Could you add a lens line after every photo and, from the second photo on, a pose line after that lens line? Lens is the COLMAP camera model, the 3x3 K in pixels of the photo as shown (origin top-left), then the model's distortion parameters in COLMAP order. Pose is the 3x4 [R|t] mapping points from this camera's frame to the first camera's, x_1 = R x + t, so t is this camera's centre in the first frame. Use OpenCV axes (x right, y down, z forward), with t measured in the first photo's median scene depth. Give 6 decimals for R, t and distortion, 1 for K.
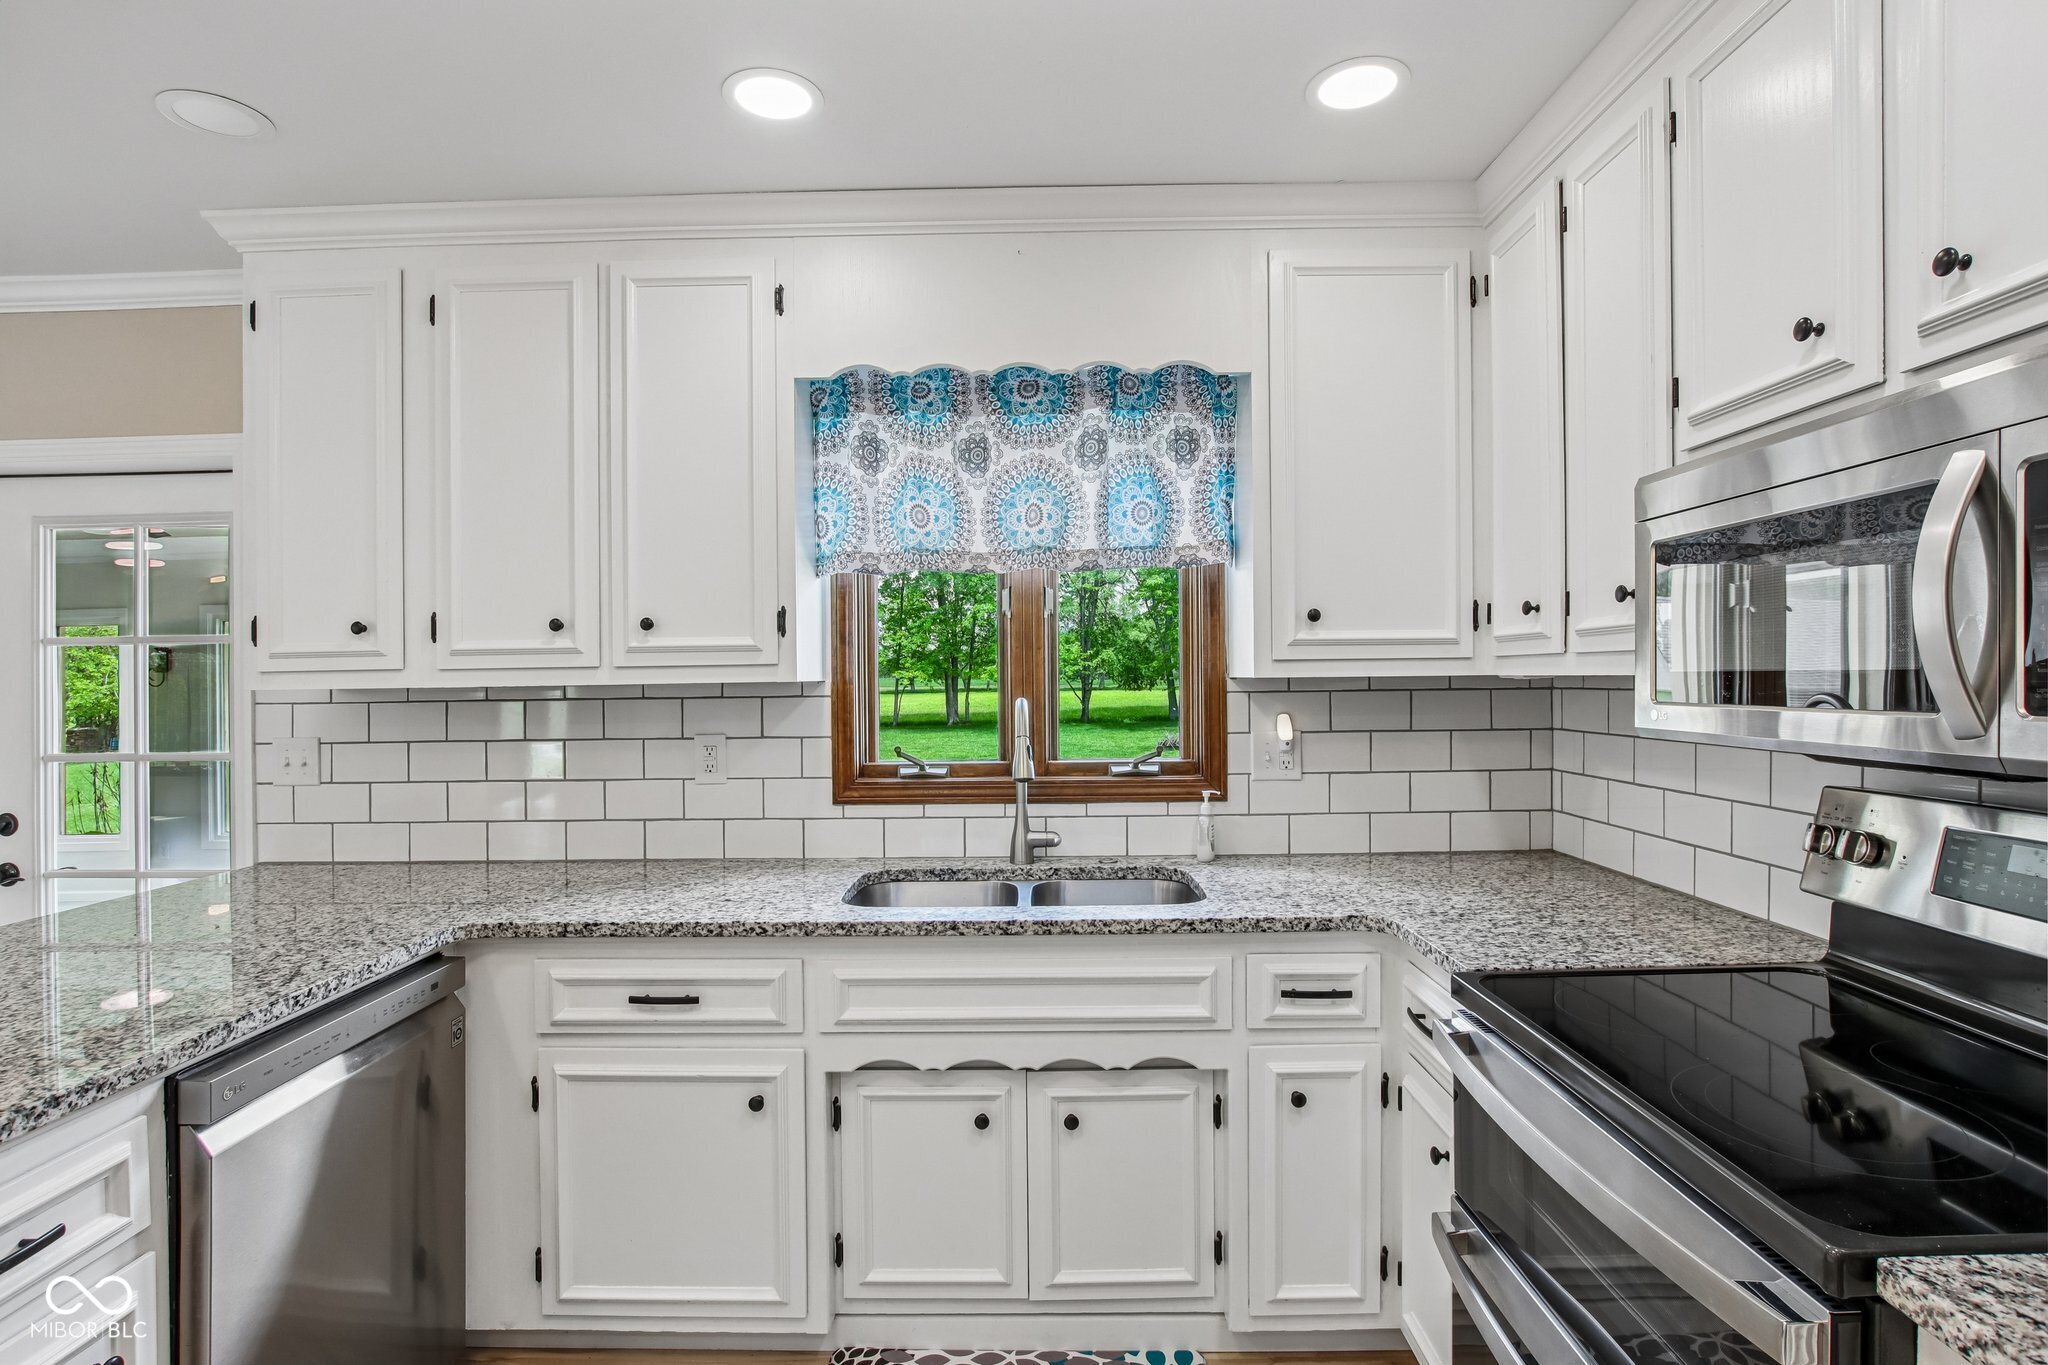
lens RADIAL K [[992.6, 0, 1025.1], [0, 992.6, 687.2], [0, 0, 1]] dist [-0.040460, 0.000658]
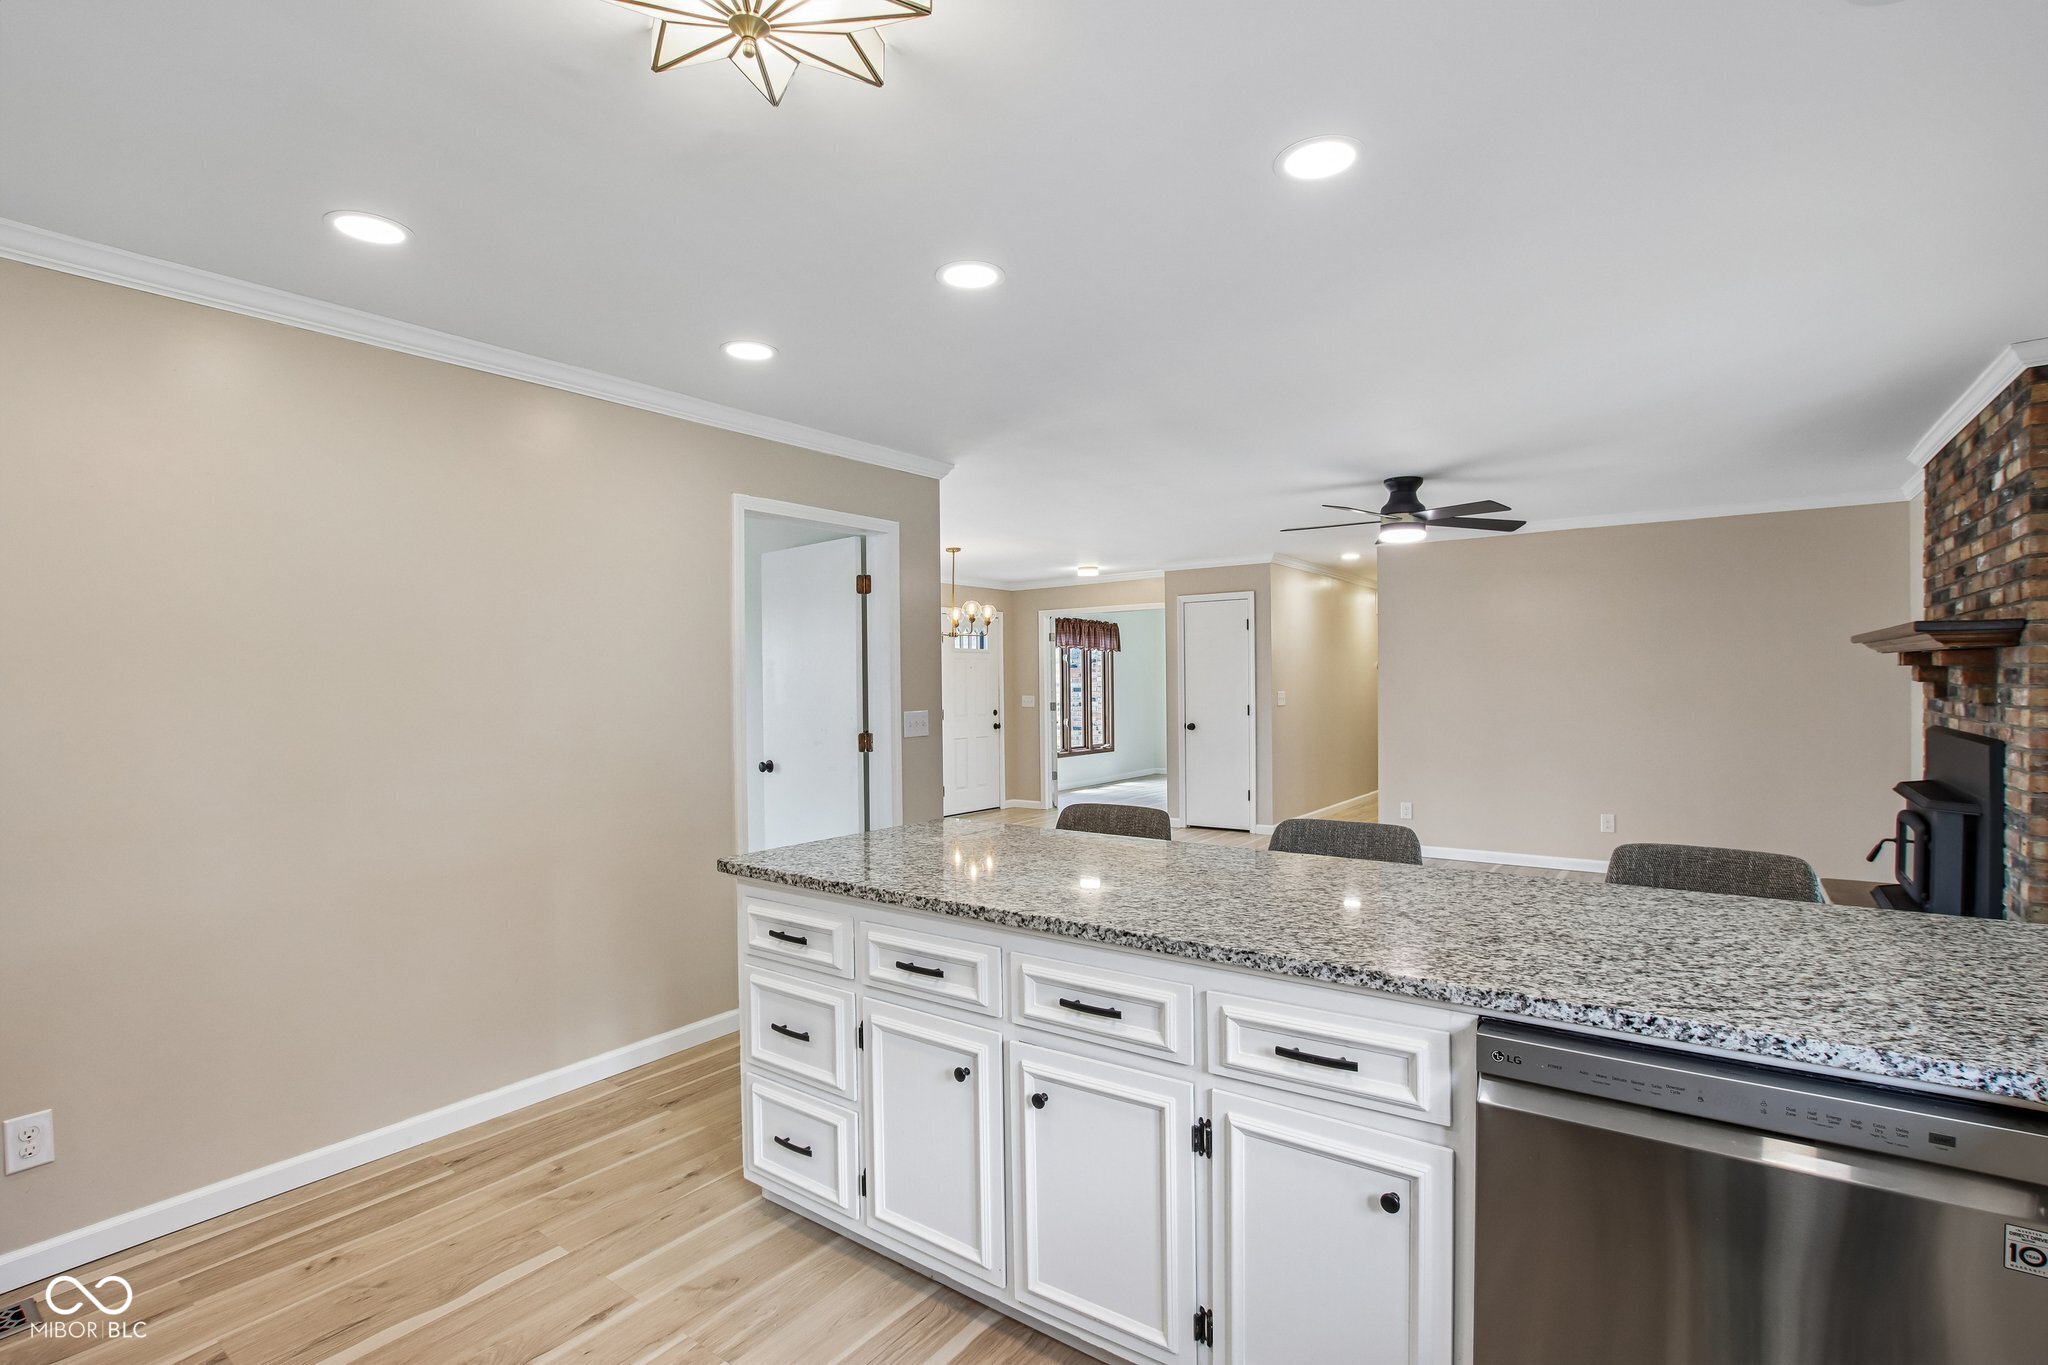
lens RADIAL K [[955.9, 0, 1027.8], [0, 955.9, 679.6], [0, 0, 1]] dist [-0.037166, 0.007280]
pose [[-0.579945, 0.017122, -0.814475, 0.176717], [0.009462, 0.999853, 0.014282, -0.009377], [0.814600, 0.000576, -0.580022, 0.638790]]
